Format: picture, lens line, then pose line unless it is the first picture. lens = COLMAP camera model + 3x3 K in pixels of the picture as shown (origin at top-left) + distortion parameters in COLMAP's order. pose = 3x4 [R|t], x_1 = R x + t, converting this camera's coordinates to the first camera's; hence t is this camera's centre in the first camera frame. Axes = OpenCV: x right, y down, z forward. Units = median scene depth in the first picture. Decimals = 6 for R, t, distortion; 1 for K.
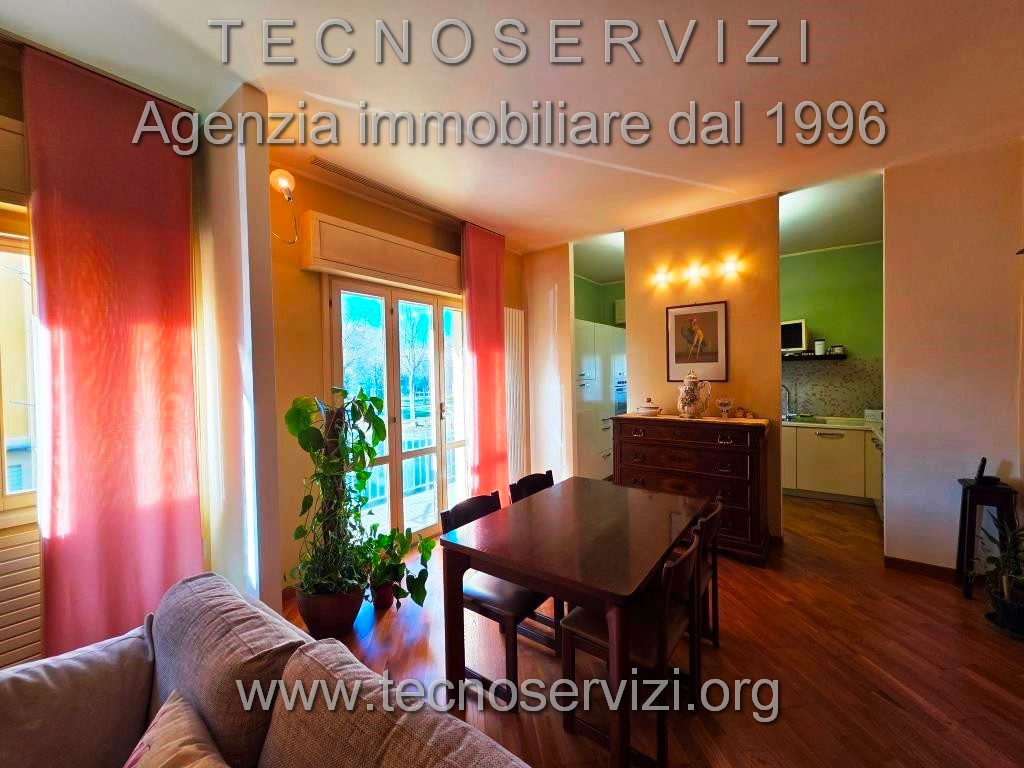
lens RADIAL K [[412.7, 0, 519.0], [0, 412.7, 382.0], [0, 0, 1]] dist [-0.002537, -0.000909]
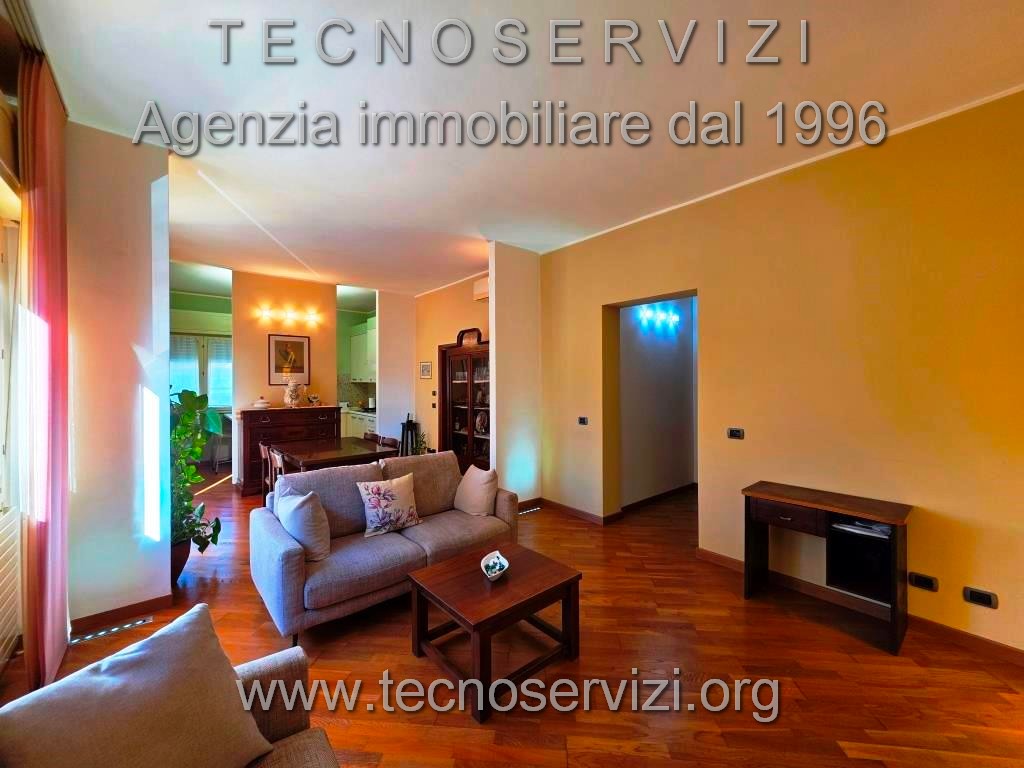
lens RADIAL K [[412.7, 0, 513.8], [0, 412.7, 379.1], [0, 0, 1]] dist [-0.002537, -0.000909]
pose [[0.234084, 0.021013, 0.971989, -0.894423], [0.016309, 0.999541, -0.025536, 0.030598], [-0.972080, 0.021830, 0.233634, -0.184369]]
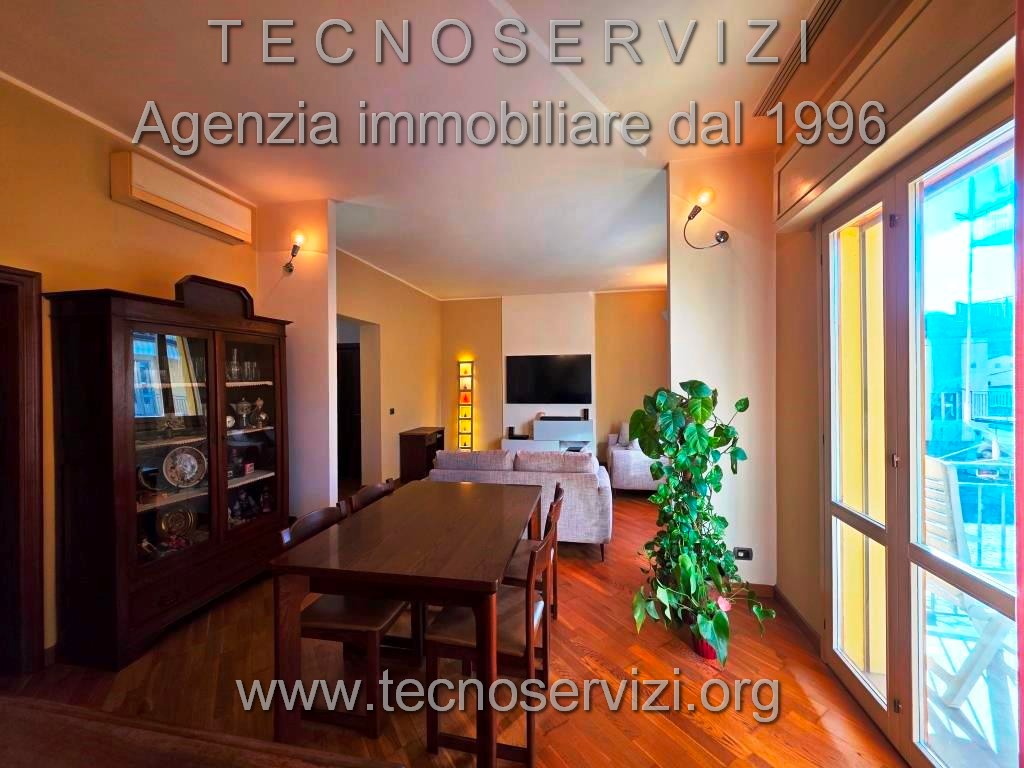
lens RADIAL K [[412.7, 0, 508.6], [0, 412.7, 385.0], [0, 0, 1]] dist [-0.002537, -0.000909]
pose [[-0.910393, 0.031097, -0.412573, 0.249331], [0.019042, 0.999264, 0.033299, -0.010784], [0.413305, 0.022459, -0.910316, 1.106650]]
